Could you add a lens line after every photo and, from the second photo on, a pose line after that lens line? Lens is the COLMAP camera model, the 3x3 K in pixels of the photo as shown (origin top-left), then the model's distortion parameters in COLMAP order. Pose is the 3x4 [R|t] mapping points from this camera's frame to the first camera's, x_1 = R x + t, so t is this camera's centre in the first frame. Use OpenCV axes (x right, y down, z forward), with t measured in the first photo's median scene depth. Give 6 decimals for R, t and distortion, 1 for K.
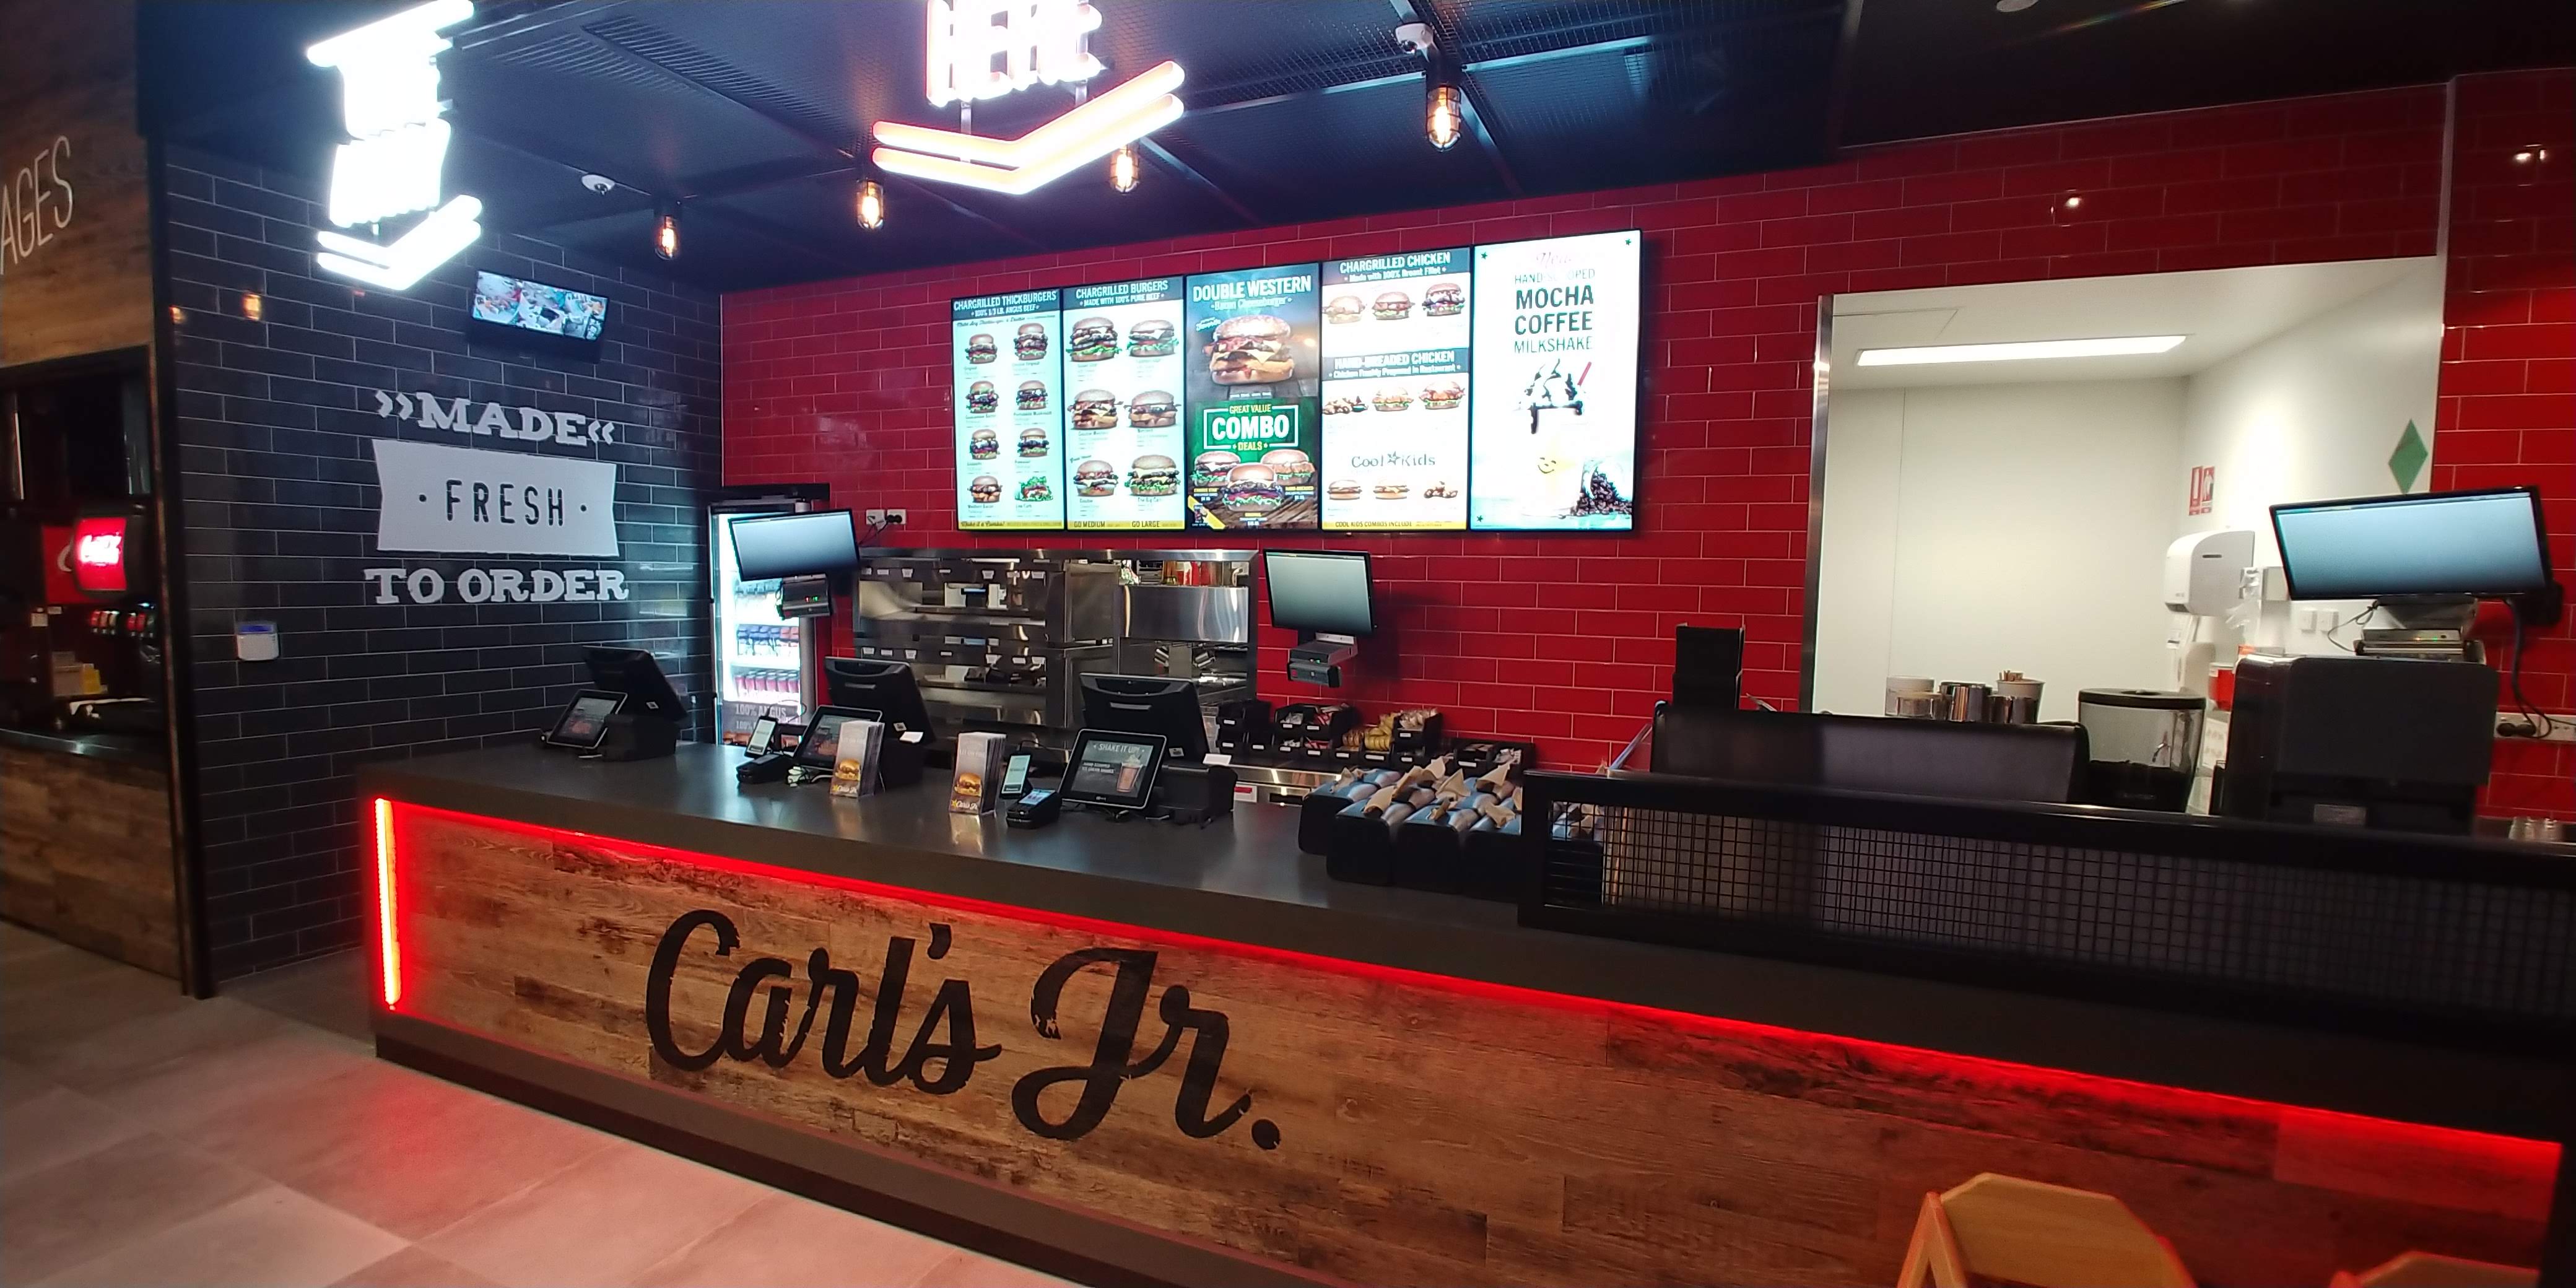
lens RADIAL K [[1135.1, 0, 1277.9], [0, 1135.1, 641.8], [0, 0, 1]] dist [-0.031850, 0.006032]
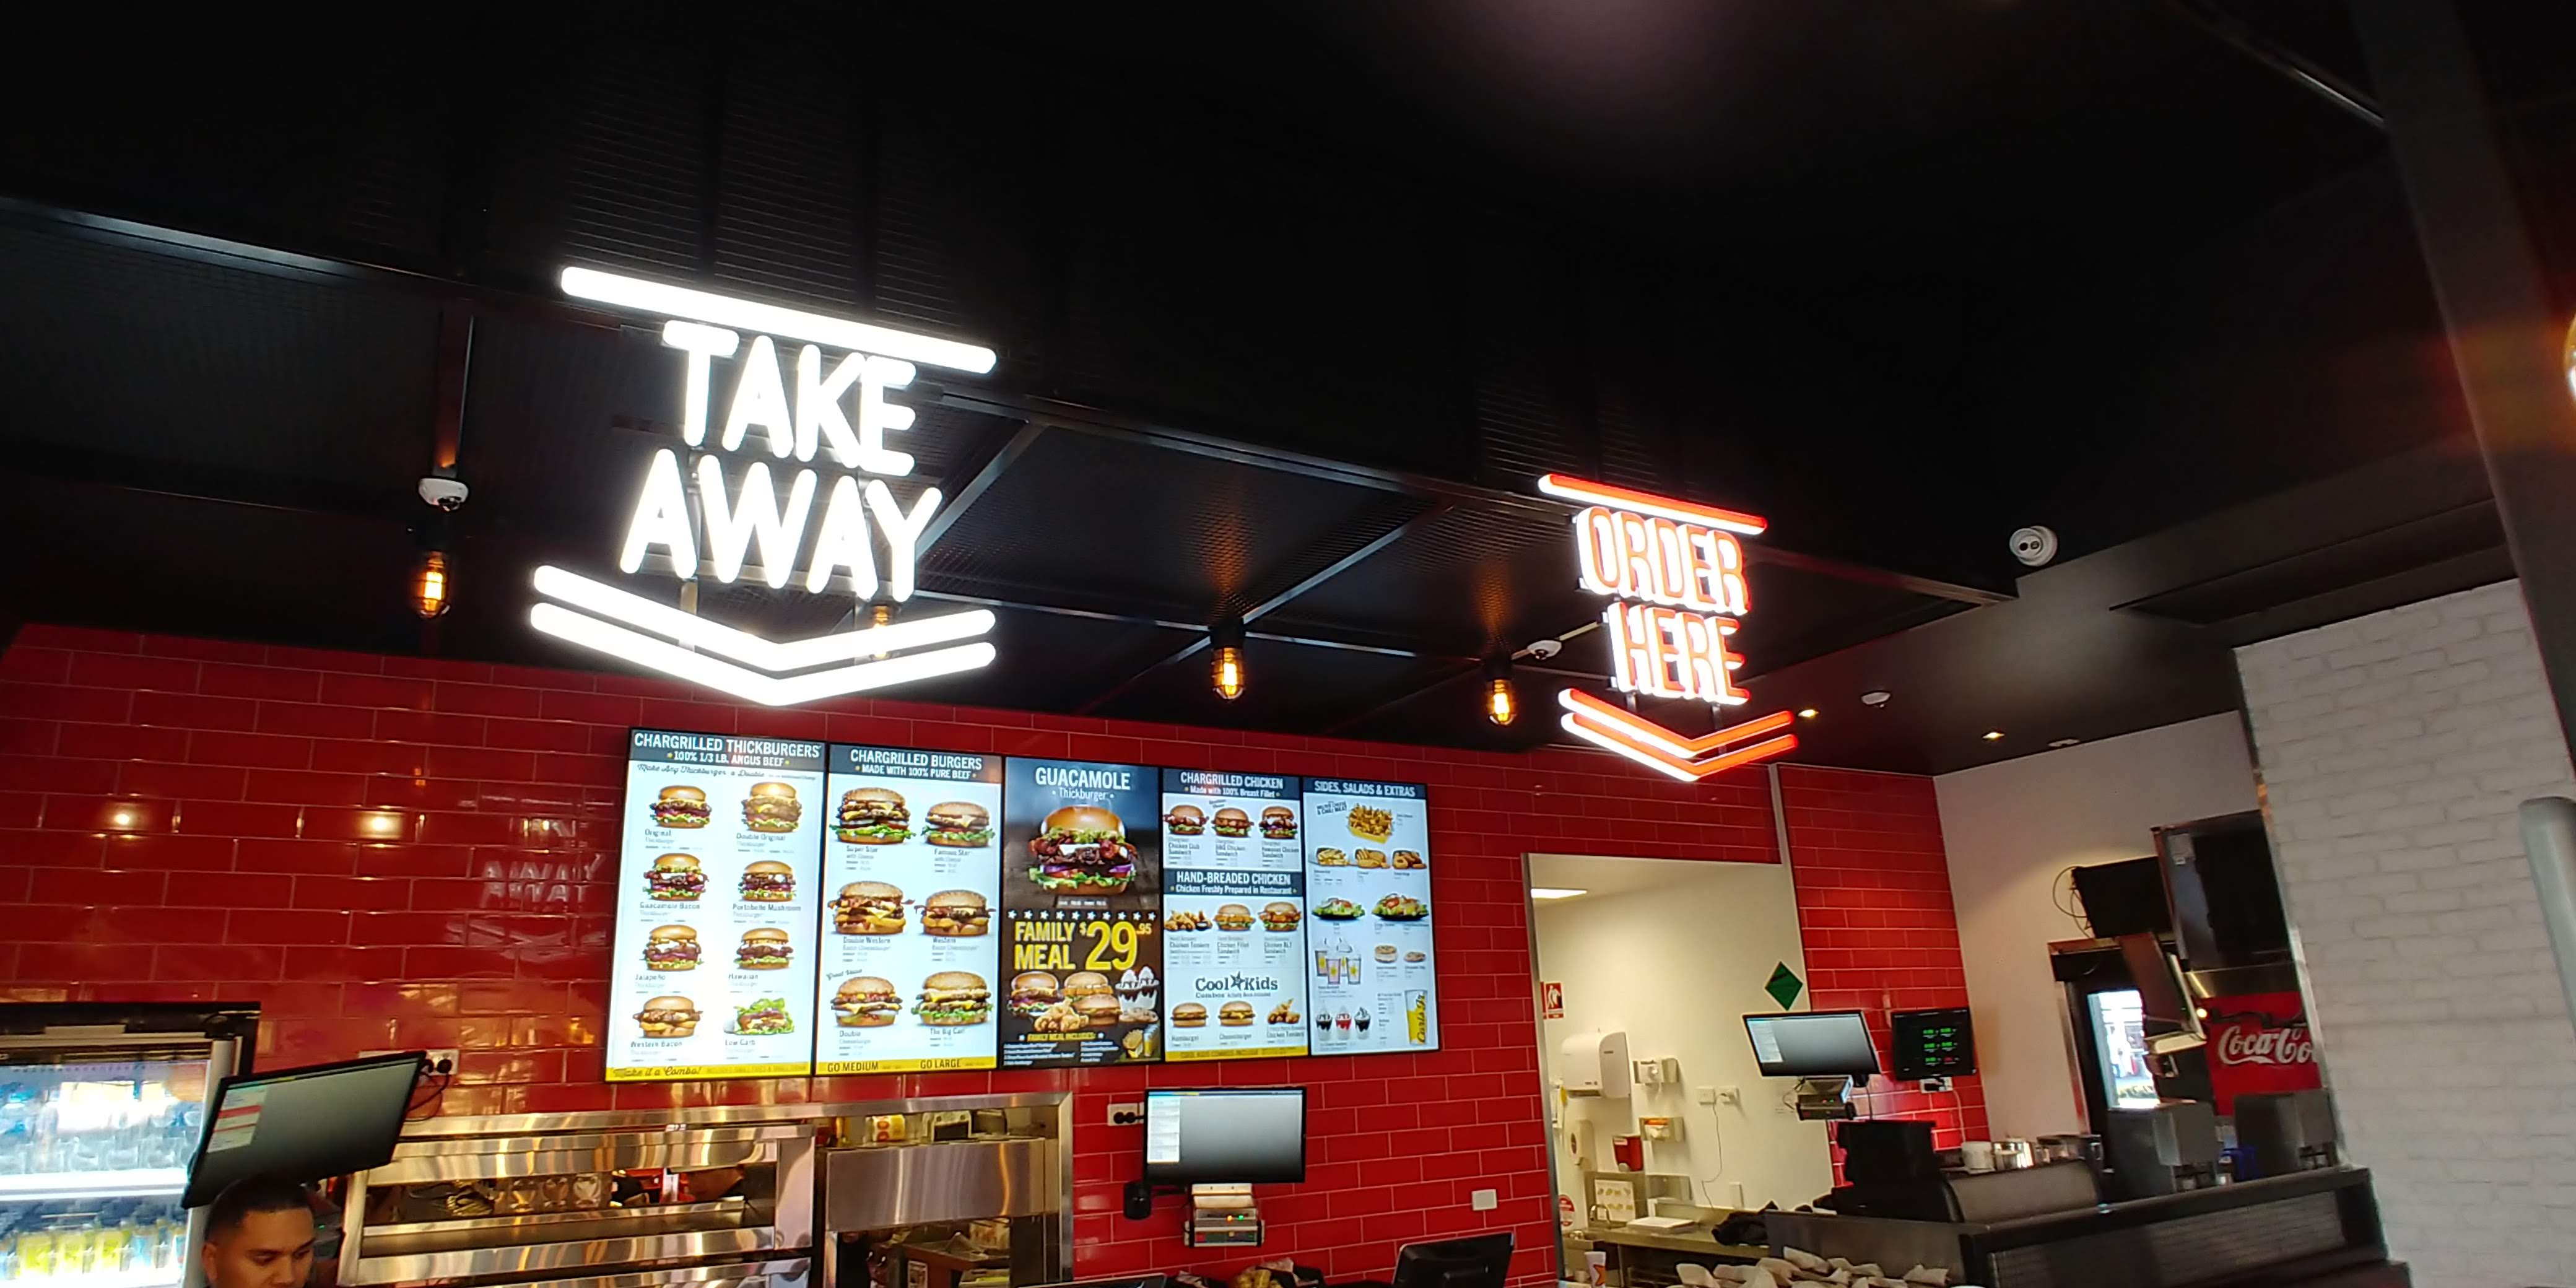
lens RADIAL K [[1403.5, 0, 1269.7], [0, 1403.5, 650.4], [0, 0, 1]] dist [-0.024371, -0.002411]
pose [[0.601500, 0.185186, 0.777112, -0.910844], [0.099294, 0.947888, -0.302737, -0.072033], [-0.792678, 0.259259, 0.551767, 0.282554]]
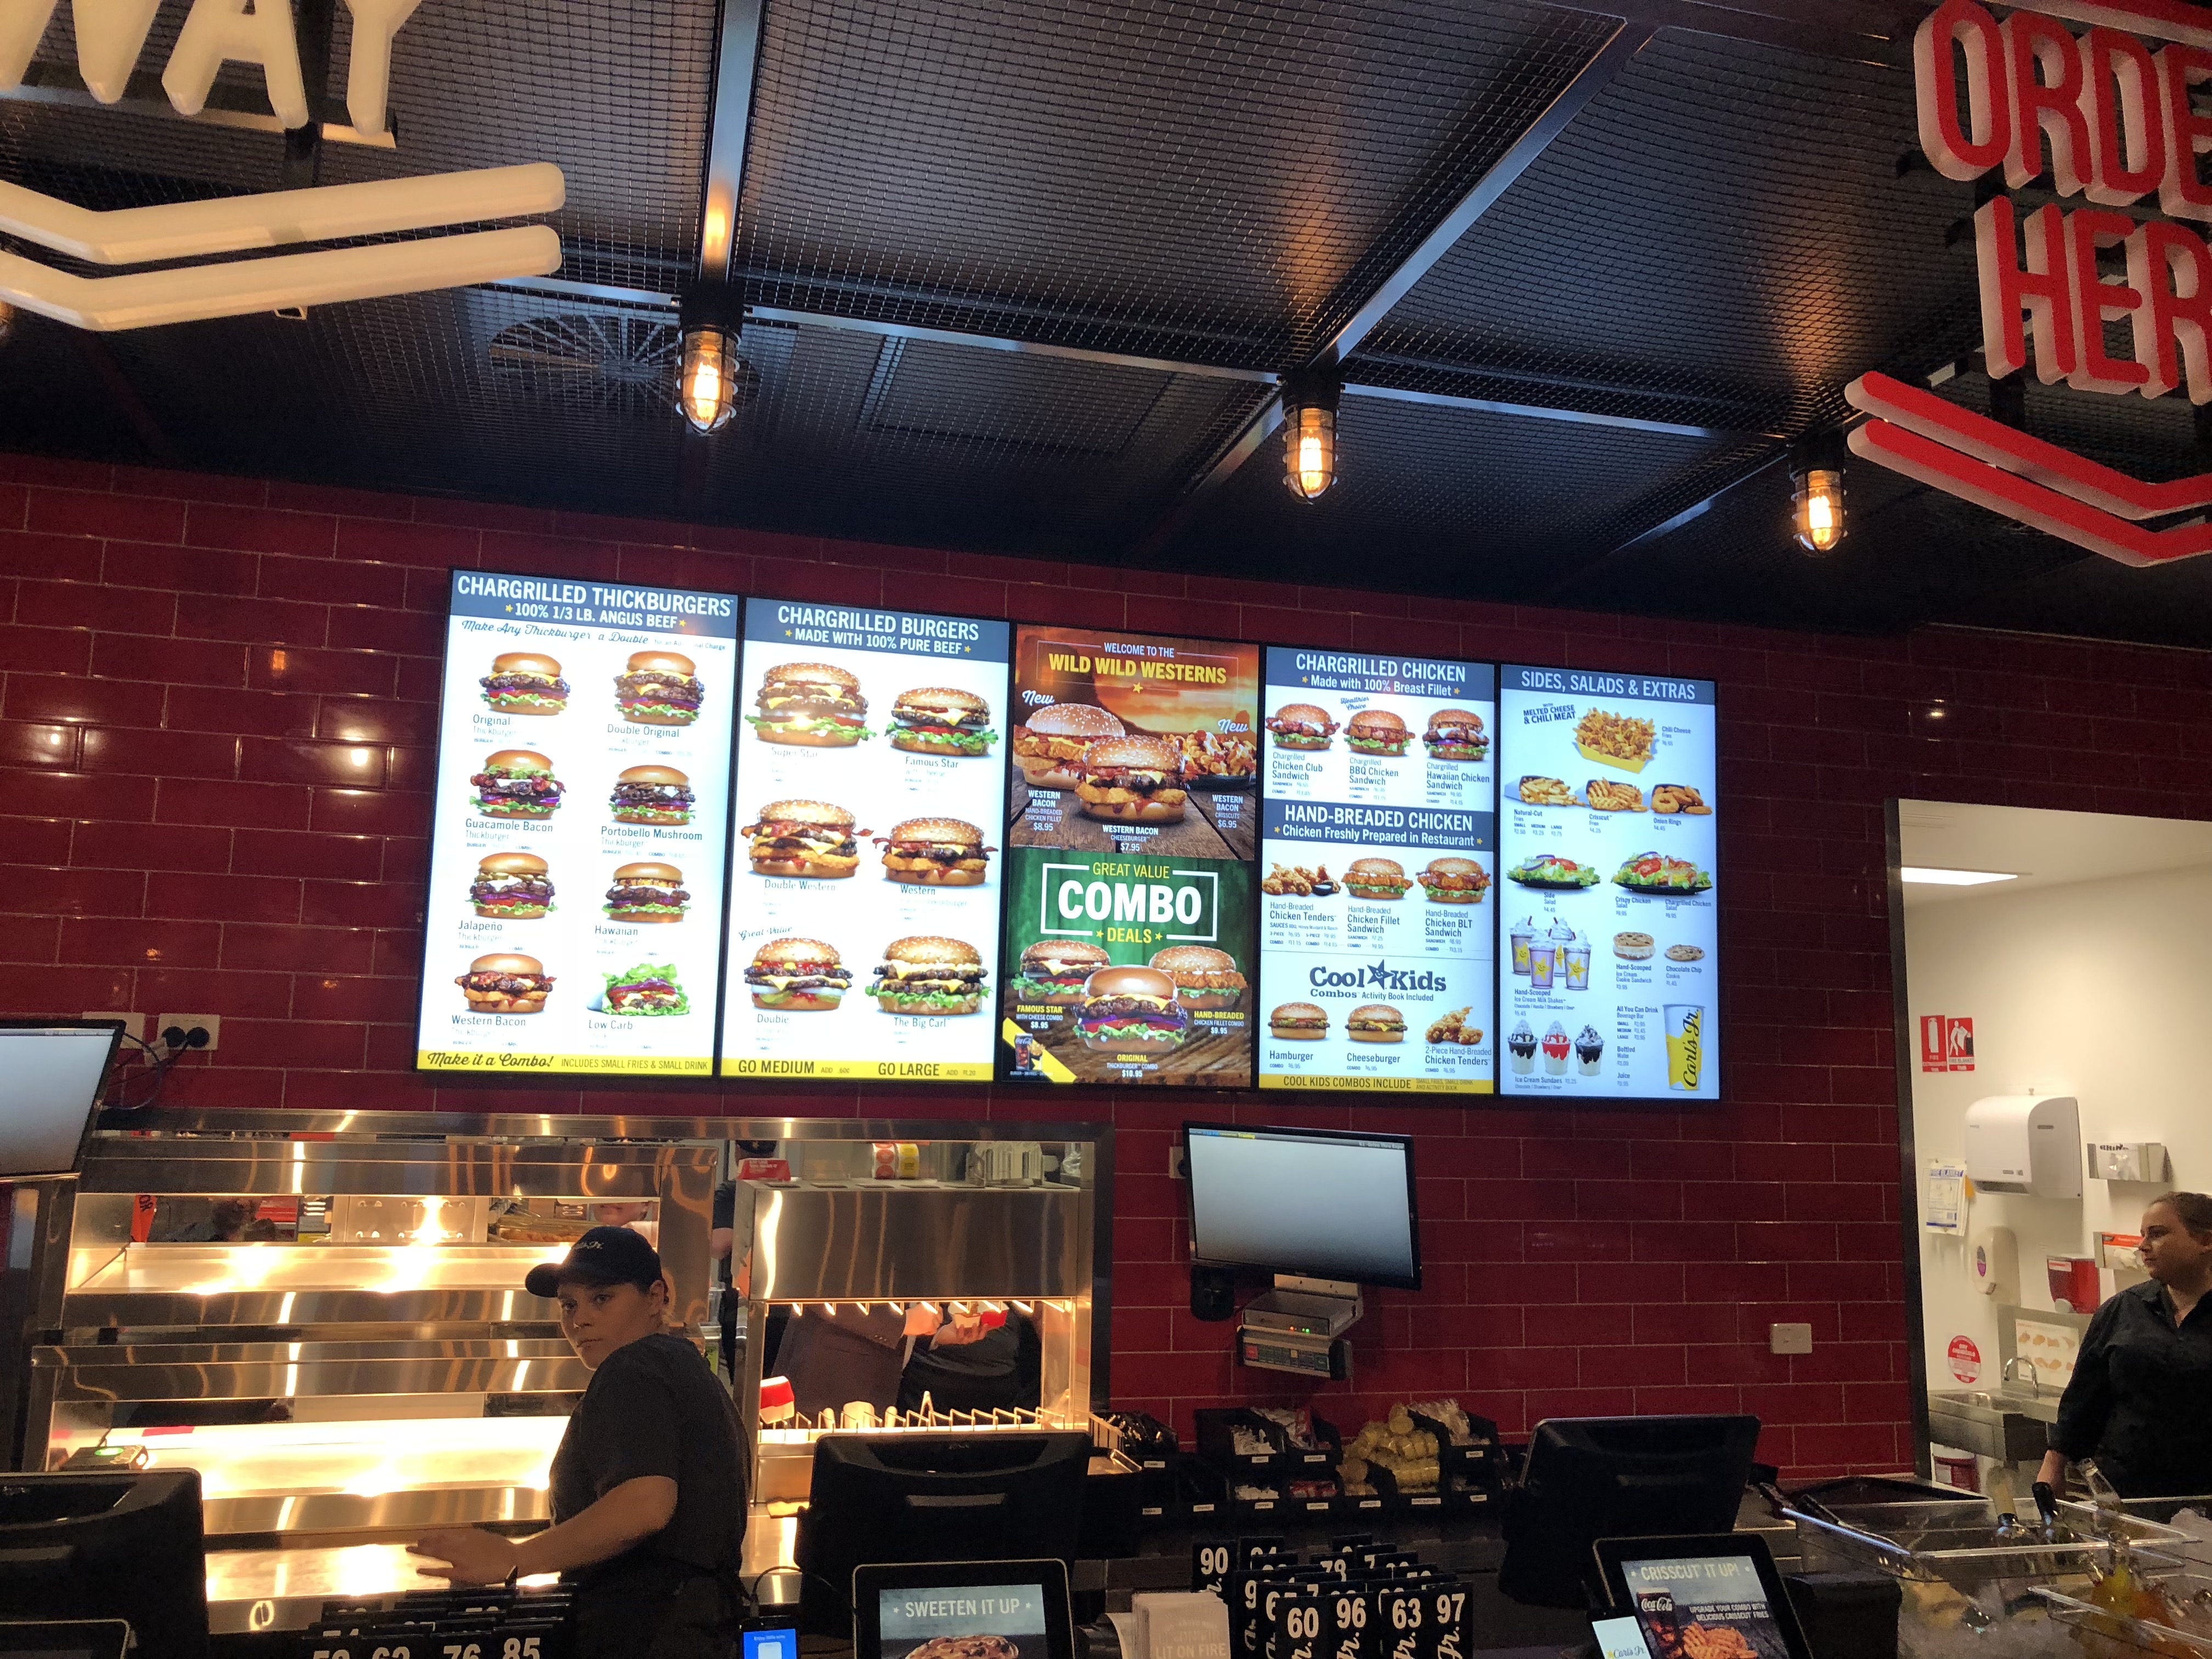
lens RADIAL K [[1745.0, 0, 1155.2], [0, 1745.0, 818.9], [0, 0, 1]] dist [0.053422, -0.030164]
pose [[0.785798, 0.099549, 0.610419, -0.624337], [0.029376, 0.979840, -0.197612, -0.066102], [-0.617785, 0.173215, 0.767032, 0.364106]]
